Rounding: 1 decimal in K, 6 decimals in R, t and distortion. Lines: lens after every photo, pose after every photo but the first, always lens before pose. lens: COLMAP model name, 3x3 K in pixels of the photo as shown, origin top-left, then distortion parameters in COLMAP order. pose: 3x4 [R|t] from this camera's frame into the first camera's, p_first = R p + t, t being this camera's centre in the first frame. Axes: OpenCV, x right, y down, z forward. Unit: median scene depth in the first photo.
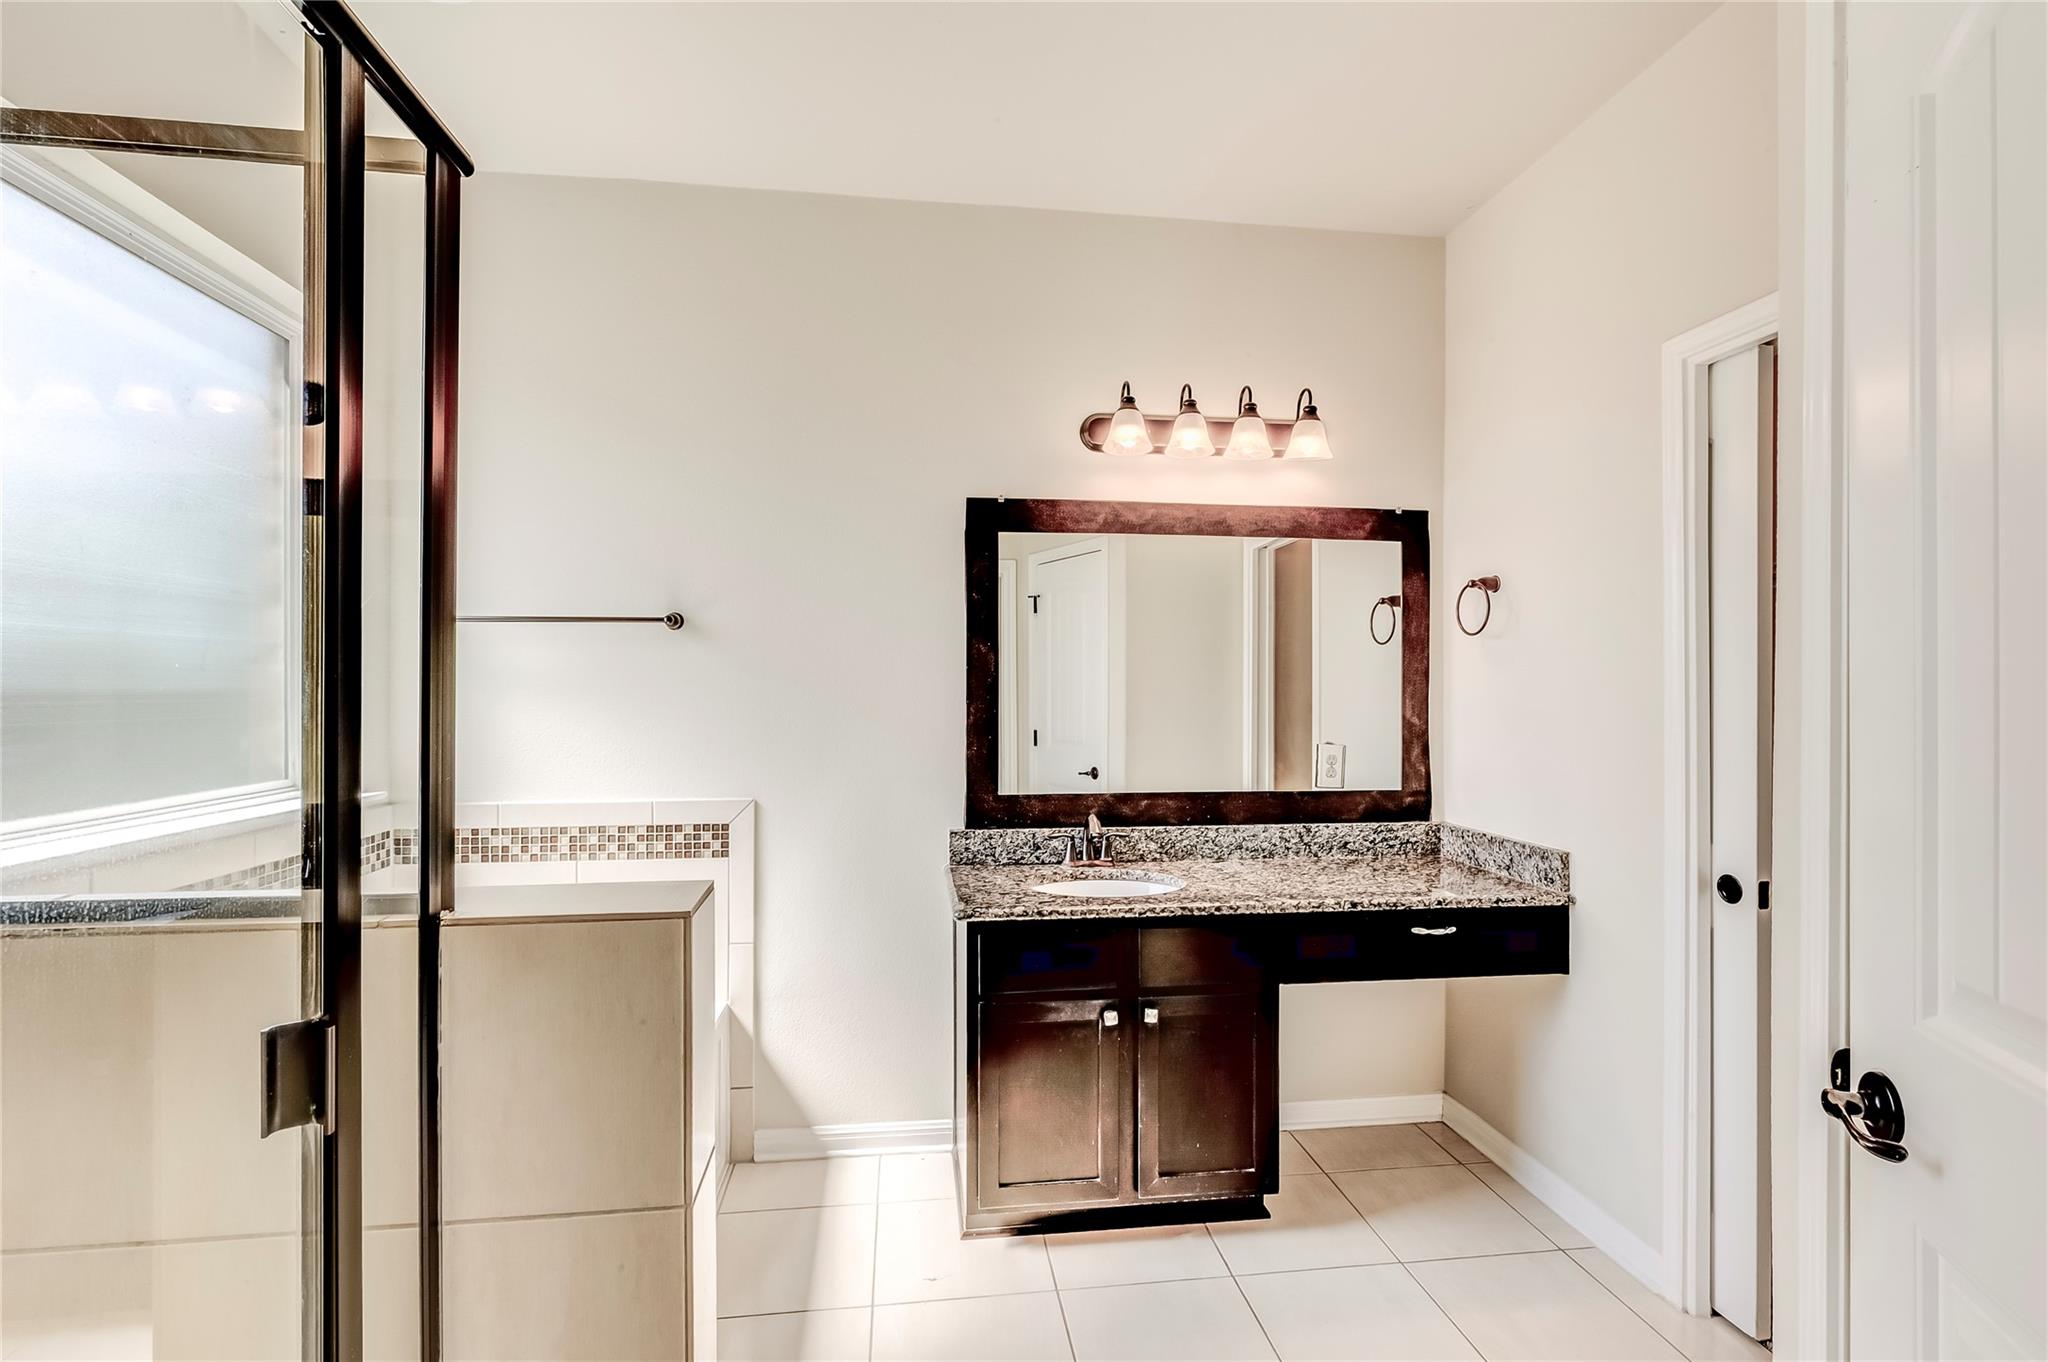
lens RADIAL K [[926.0, 0, 1021.6], [0, 926.0, 697.6], [0, 0, 1]] dist [0.004639, -0.001409]
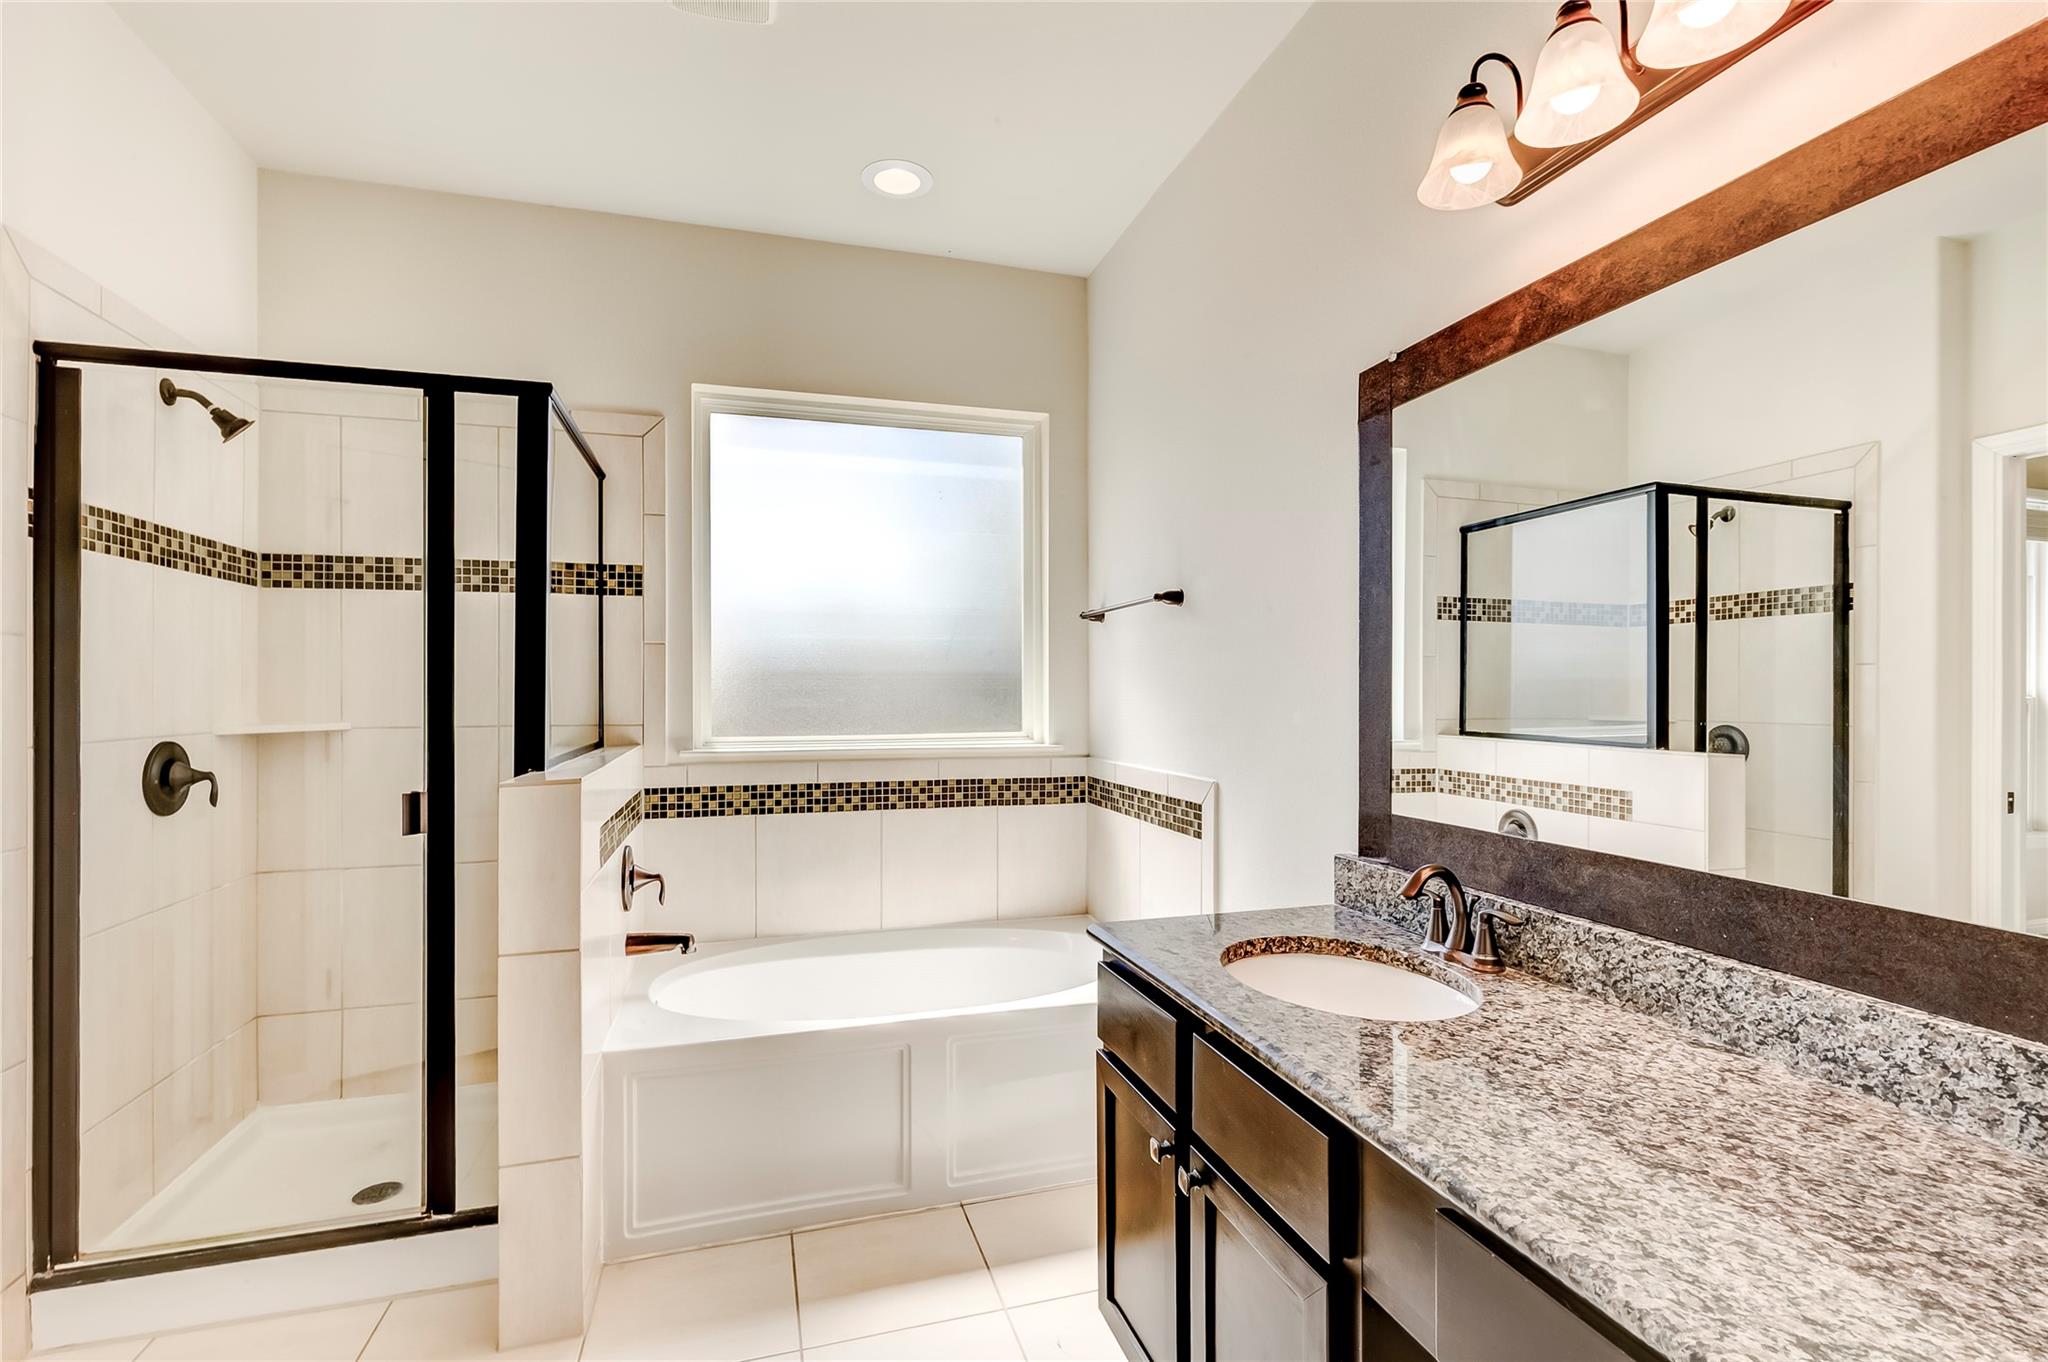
lens RADIAL K [[926.0, 0, 1028.0], [0, 926.0, 686.8], [0, 0, 1]] dist [0.004639, -0.001409]
pose [[0.180457, -0.003656, -0.983576, 0.561841], [0.008156, 0.999964, -0.002221, 0.015265], [0.983549, -0.007622, 0.180480, 0.624538]]
